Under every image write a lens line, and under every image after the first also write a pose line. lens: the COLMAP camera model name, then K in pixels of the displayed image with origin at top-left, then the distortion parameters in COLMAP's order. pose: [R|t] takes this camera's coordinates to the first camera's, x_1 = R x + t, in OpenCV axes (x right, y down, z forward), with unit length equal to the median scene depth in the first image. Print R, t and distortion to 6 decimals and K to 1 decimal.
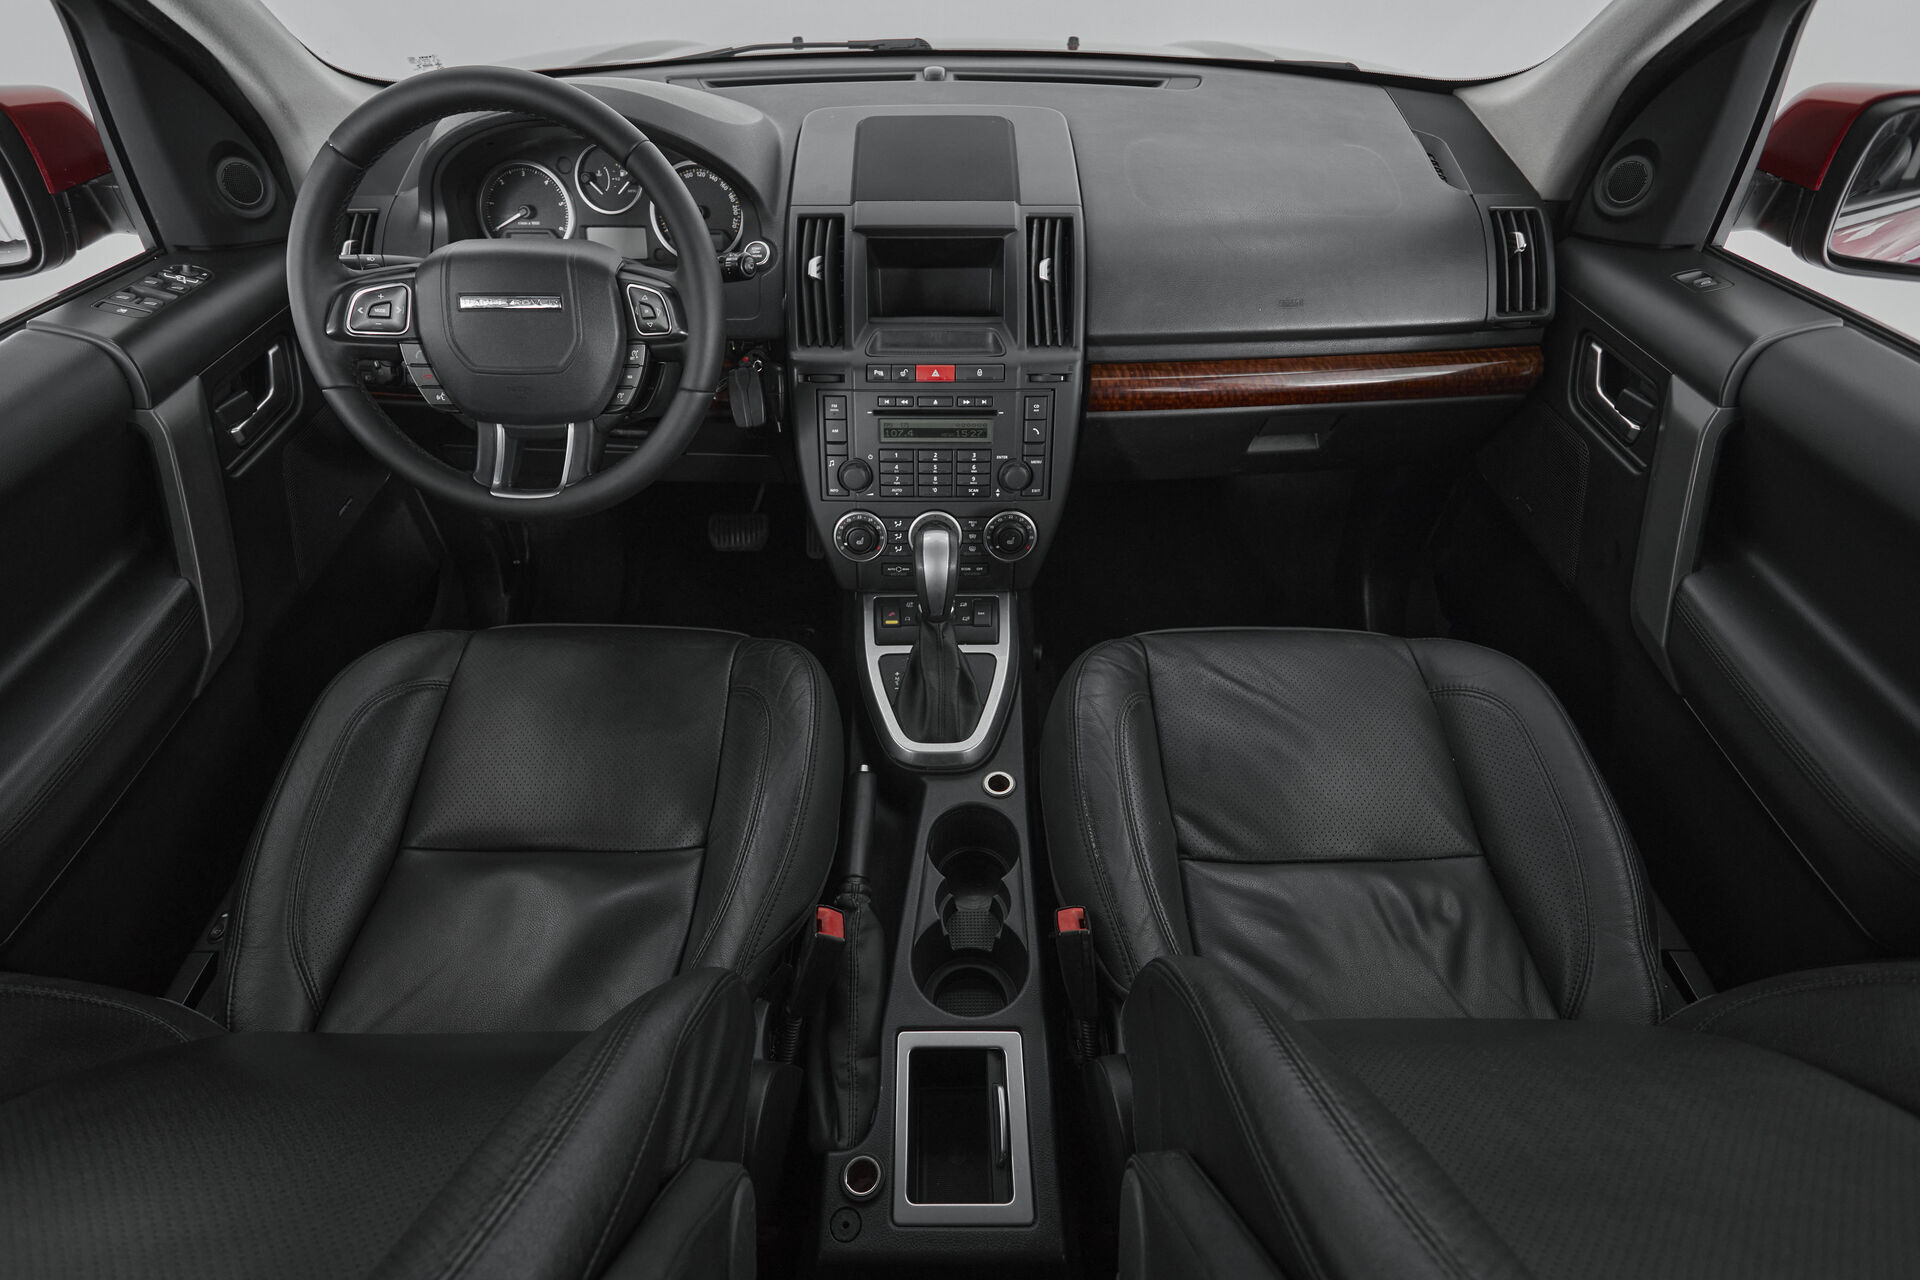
lens RADIAL K [[923.7, 0, 933.2], [0, 923.7, 640.0], [0, 0, 1]] dist [-0.002243, -0.000275]
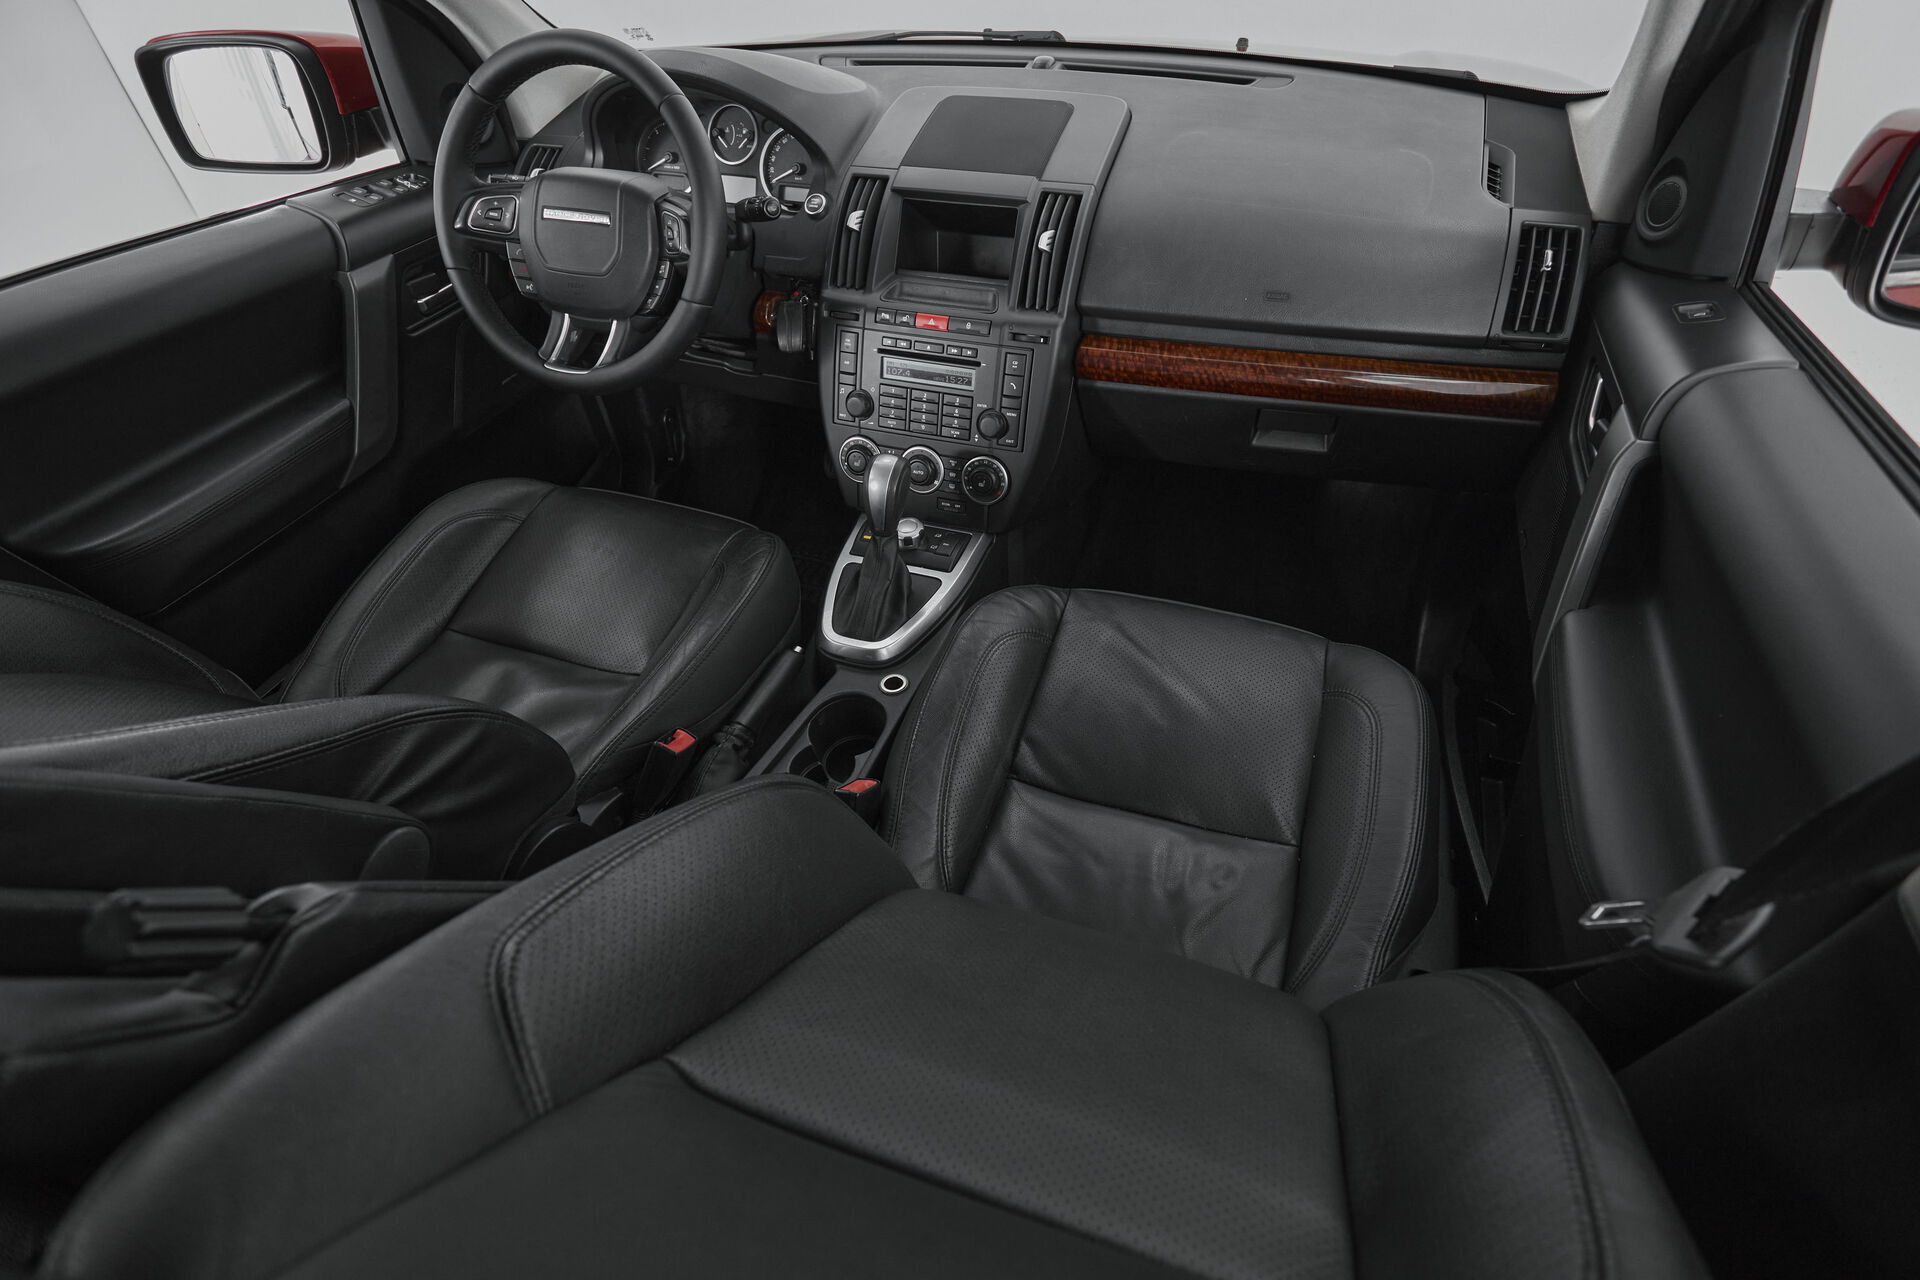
lens RADIAL K [[917.0, 0, 992.9], [0, 917.0, 640.5], [0, 0, 1]] dist [-0.000569, -0.000163]
pose [[0.947488, 0.201438, -0.248373, 0.423793], [-0.202105, 0.979092, 0.023087, 0.050153], [0.247830, 0.028323, 0.968389, -0.052434]]
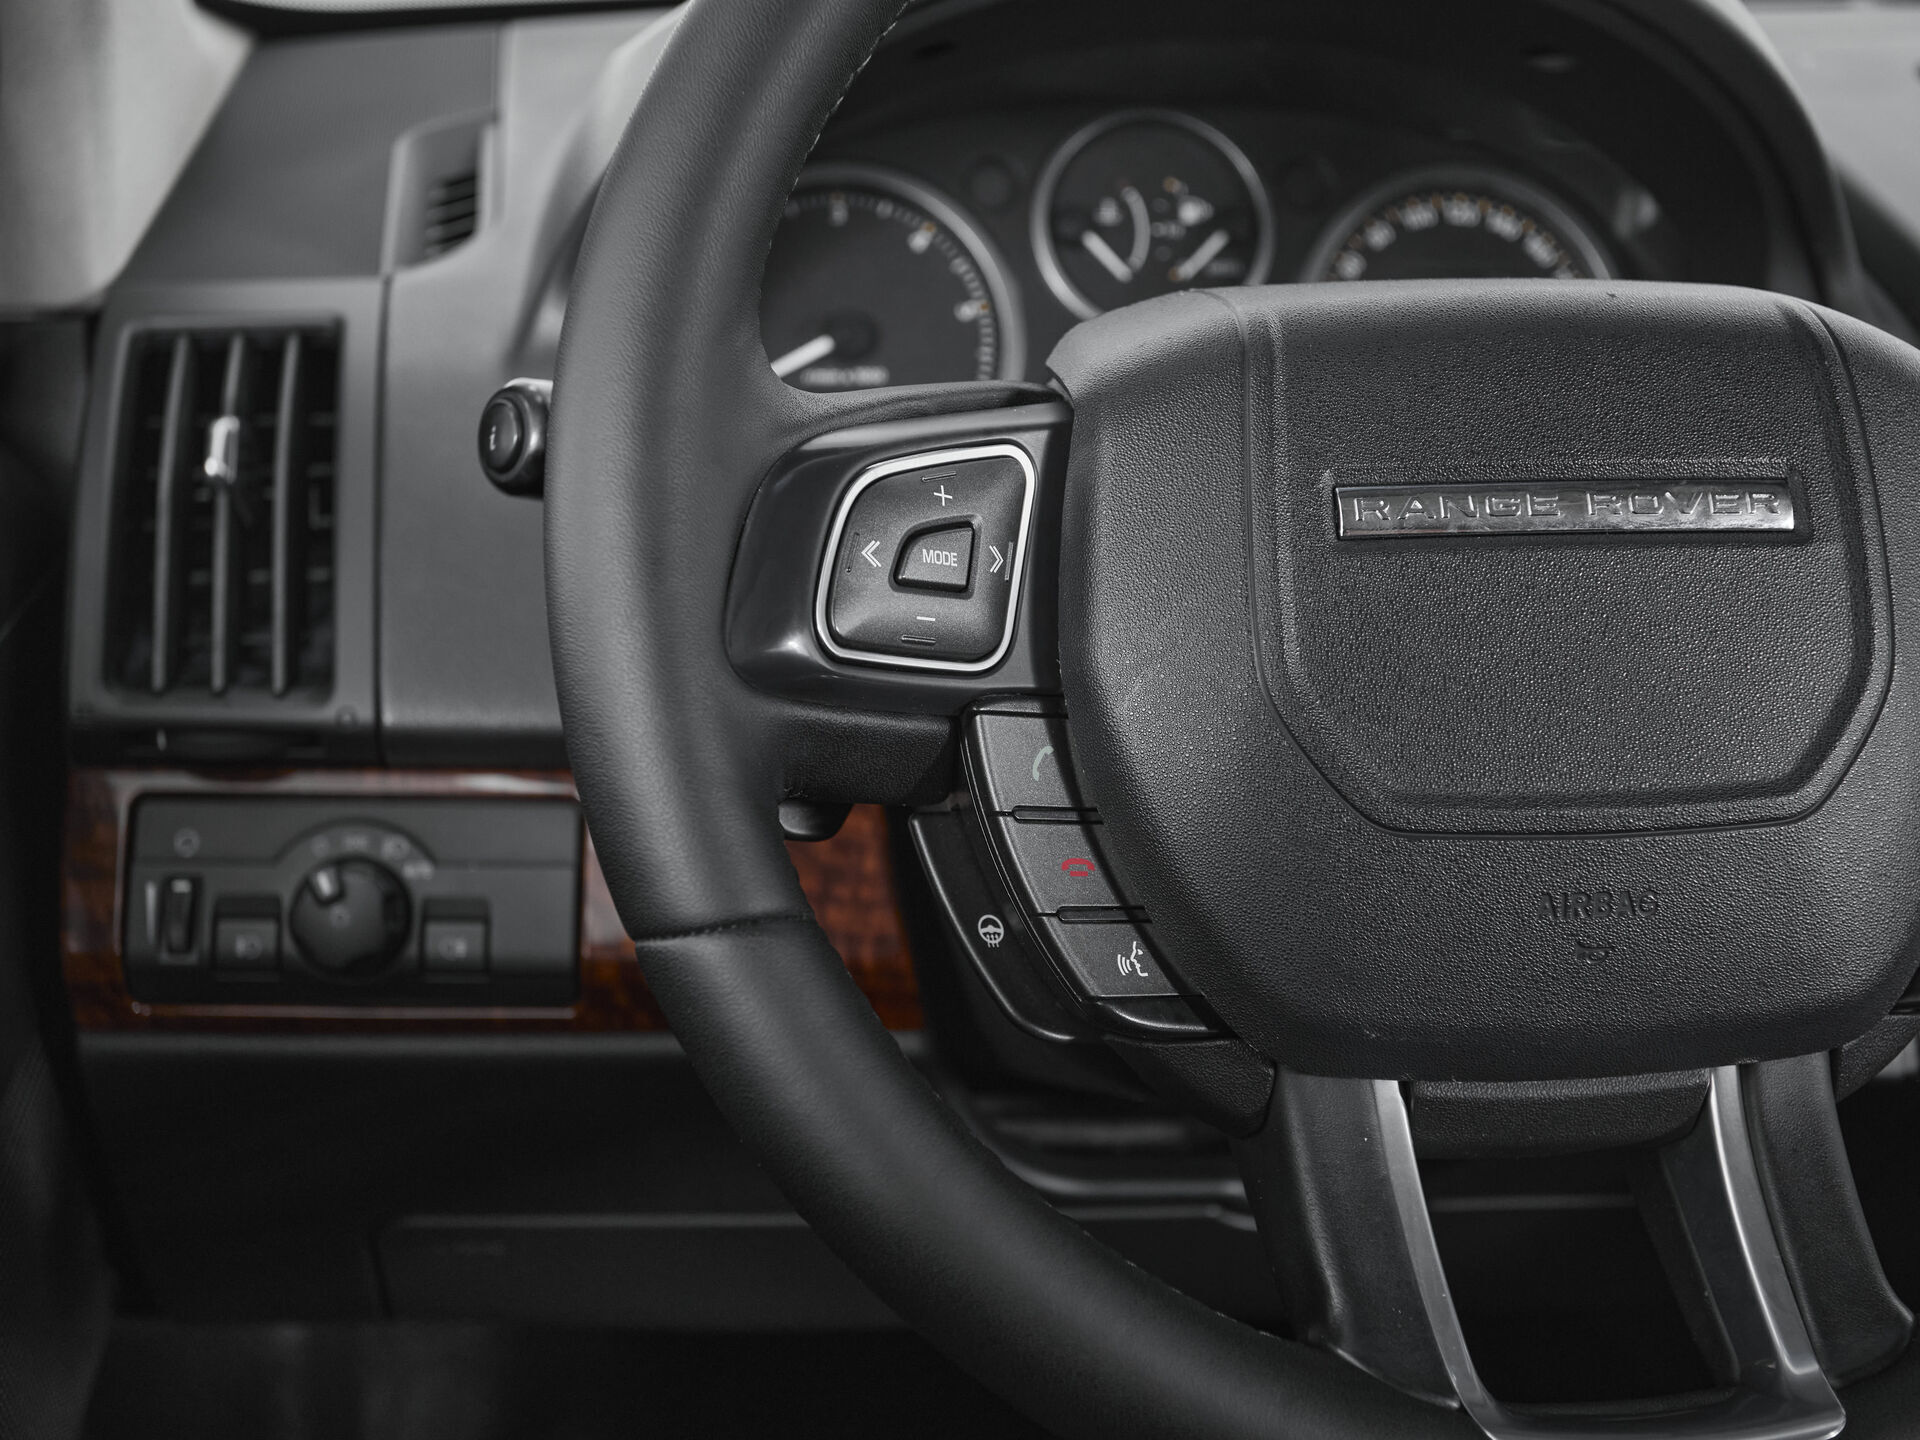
lens RADIAL K [[2404.5, 0, 895.3], [0, 2404.5, 724.4], [0, 0, 1]] dist [0.010112, 0.019469]
pose [[0.992479, -0.027573, 0.119266, -0.555490], [0.071453, 0.921588, -0.381536, -0.098262], [-0.099394, 0.387188, 0.916627, 0.432087]]
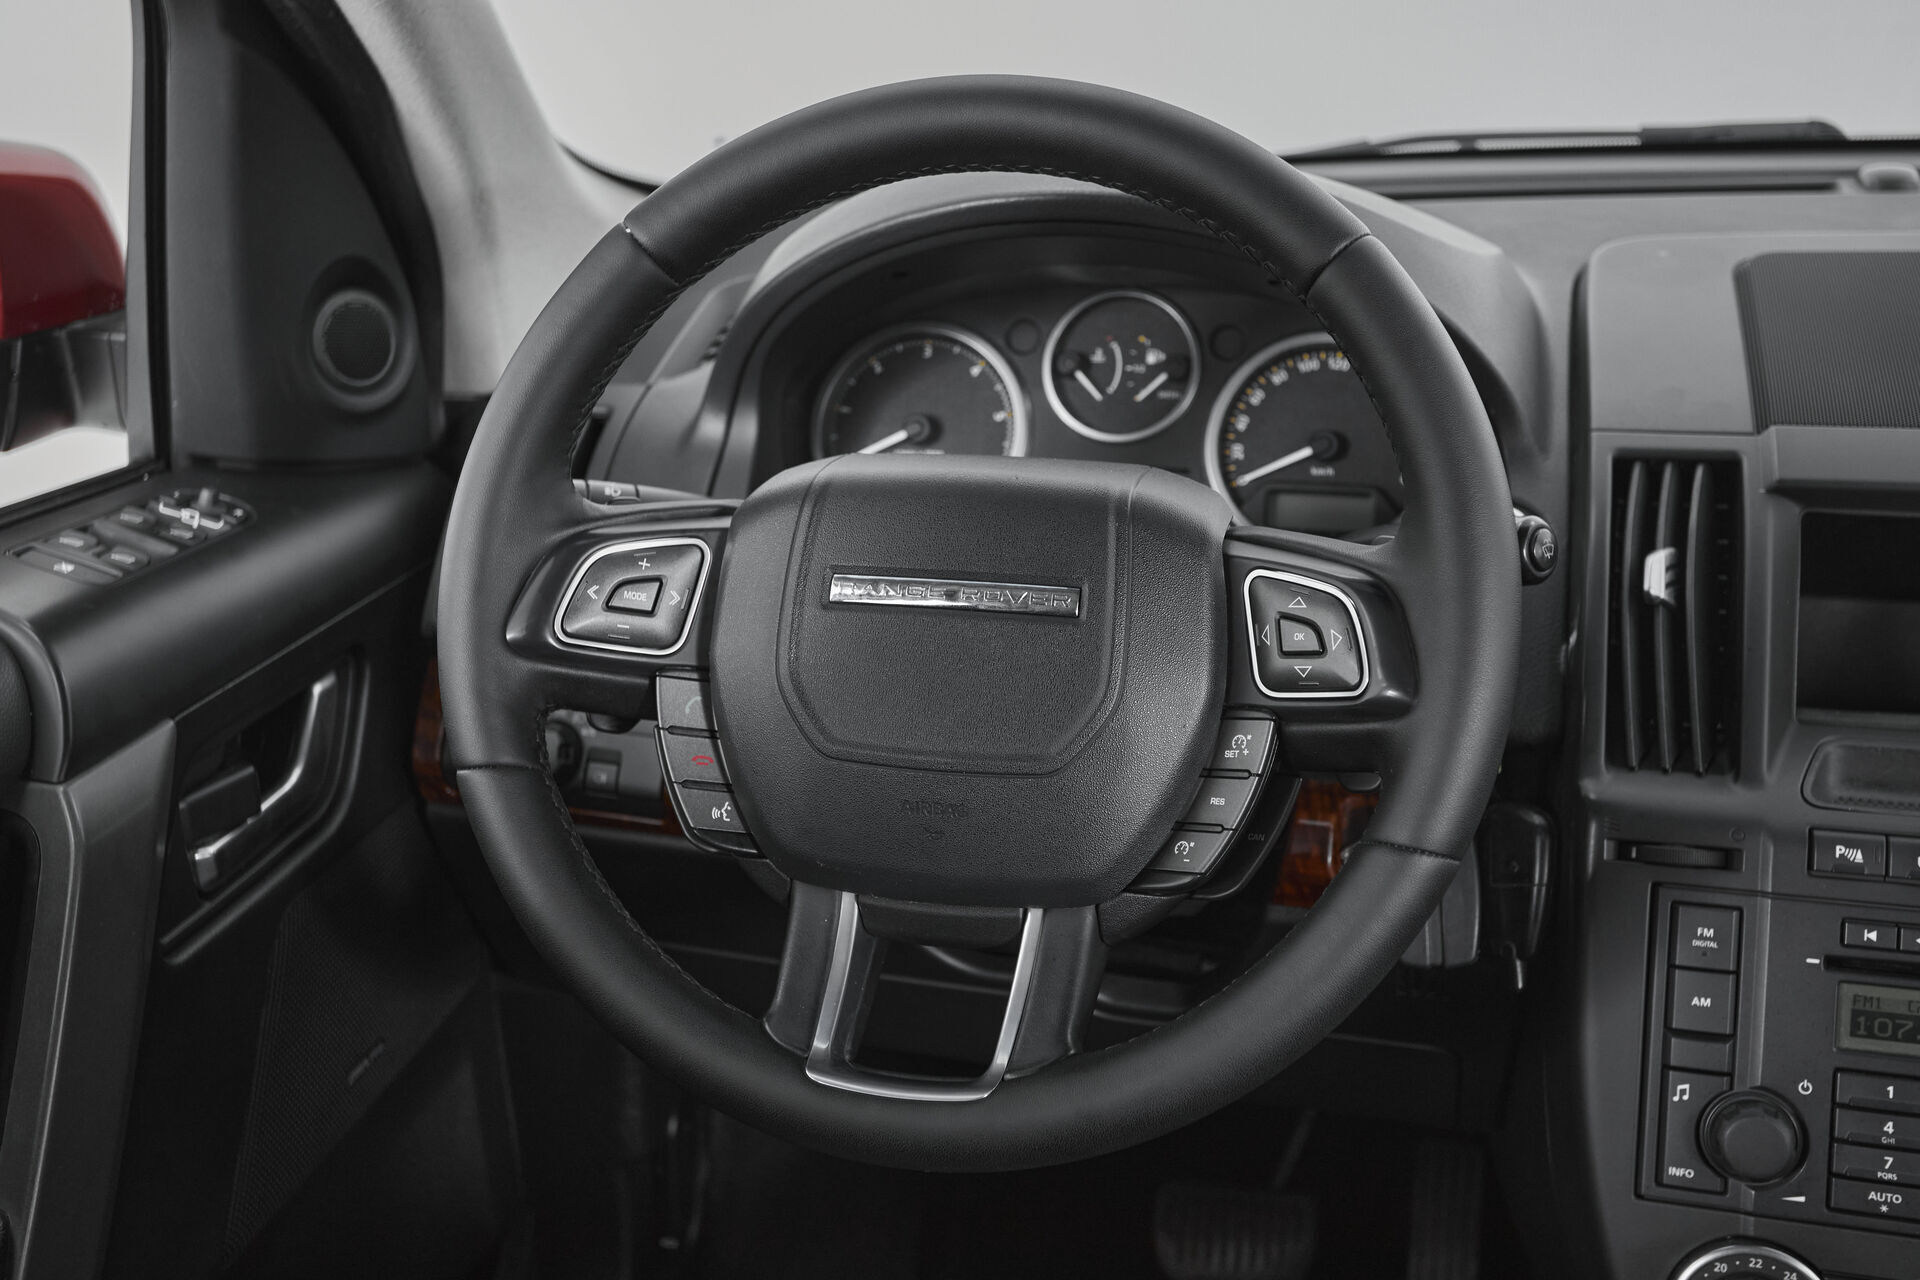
lens RADIAL K [[2096.7, 0, 960.0], [0, 2096.7, 640.0], [0, 0, 1]] dist [0.012548, 0.159946]
pose [[0.969805, 0.059492, -0.236515, -0.199933], [-0.144839, 0.920738, -0.362301, -0.021755], [0.196214, 0.385618, 0.901553, 0.169380]]
